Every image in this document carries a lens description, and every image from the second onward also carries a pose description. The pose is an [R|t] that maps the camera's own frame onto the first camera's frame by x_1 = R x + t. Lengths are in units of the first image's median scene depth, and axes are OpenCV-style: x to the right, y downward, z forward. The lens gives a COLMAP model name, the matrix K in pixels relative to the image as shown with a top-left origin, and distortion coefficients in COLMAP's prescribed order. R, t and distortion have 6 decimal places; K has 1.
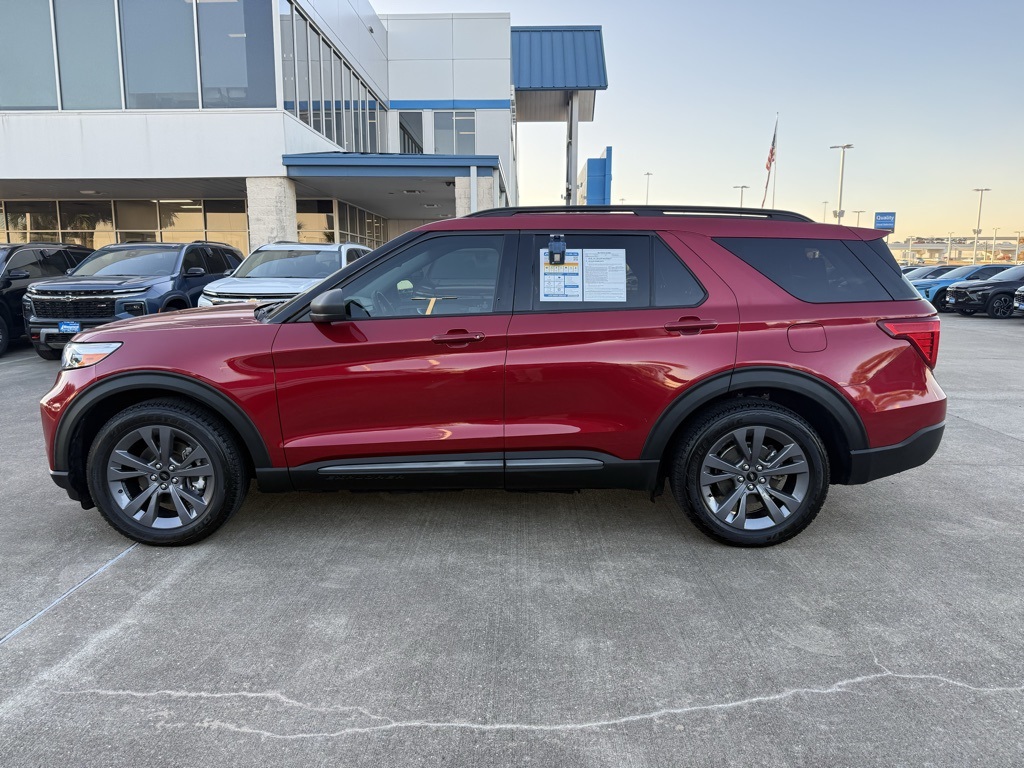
lens RADIAL K [[715.6, 0, 512.0], [0, 715.6, 384.0], [0, 0, 1]] dist [0.039893, -0.052235]
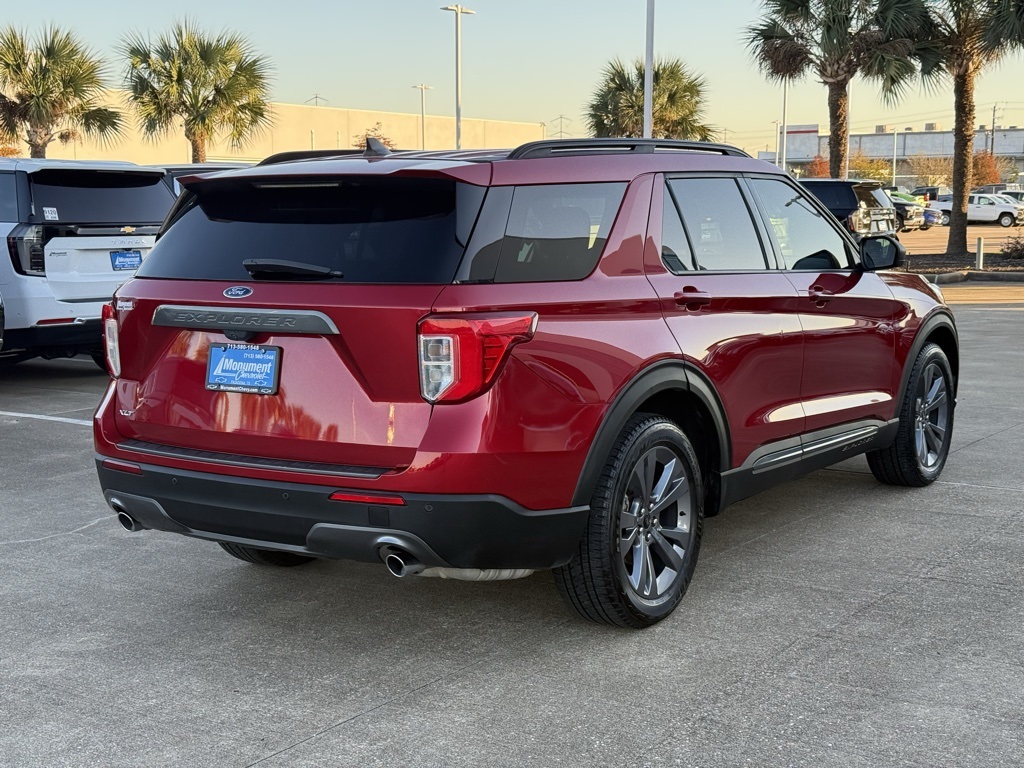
lens RADIAL K [[1412.7, 0, 519.1], [0, 1412.7, 387.8], [0, 0, 1]] dist [0.177215, -0.391549]
pose [[-0.553571, 0.110387, -0.825454, 1.557566], [-0.127332, 0.968304, 0.214882, -0.367621], [0.823010, 0.224060, -0.521969, 2.114588]]
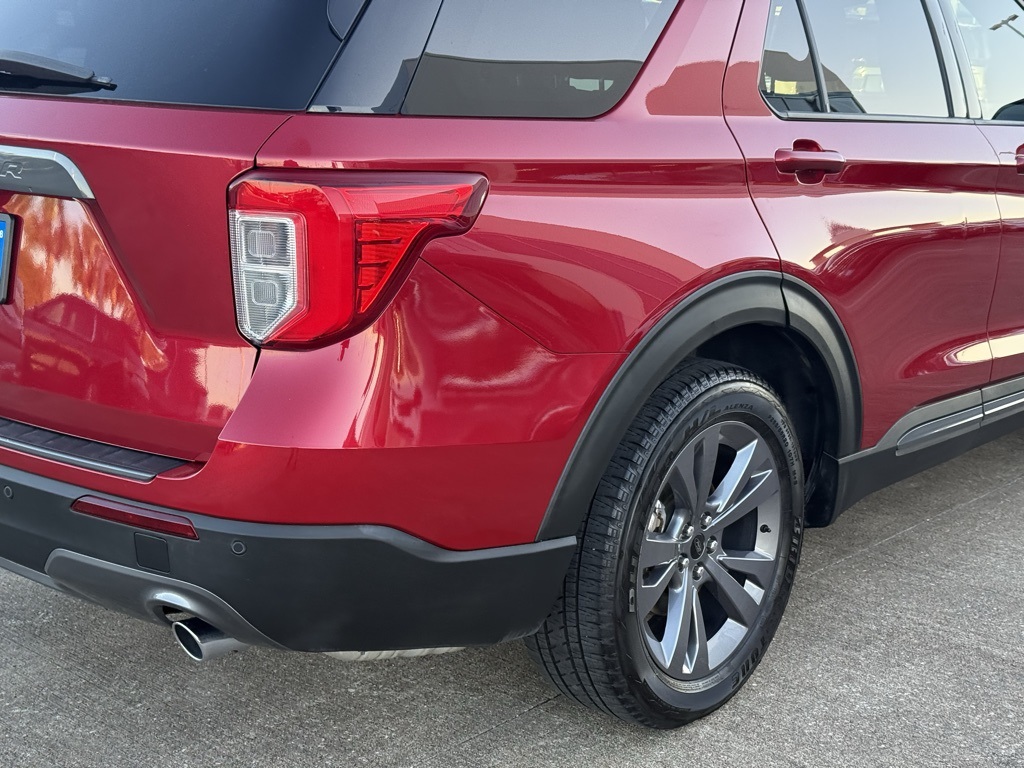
lens RADIAL K [[1412.7, 0, 519.1], [0, 1412.7, 387.8], [0, 0, 1]] dist [0.177215, -0.391549]
pose [[-0.649677, 0.157814, -0.743650, 1.001473], [-0.151399, 0.931760, 0.330001, -0.293241], [0.744982, 0.326982, -0.581450, 1.883880]]
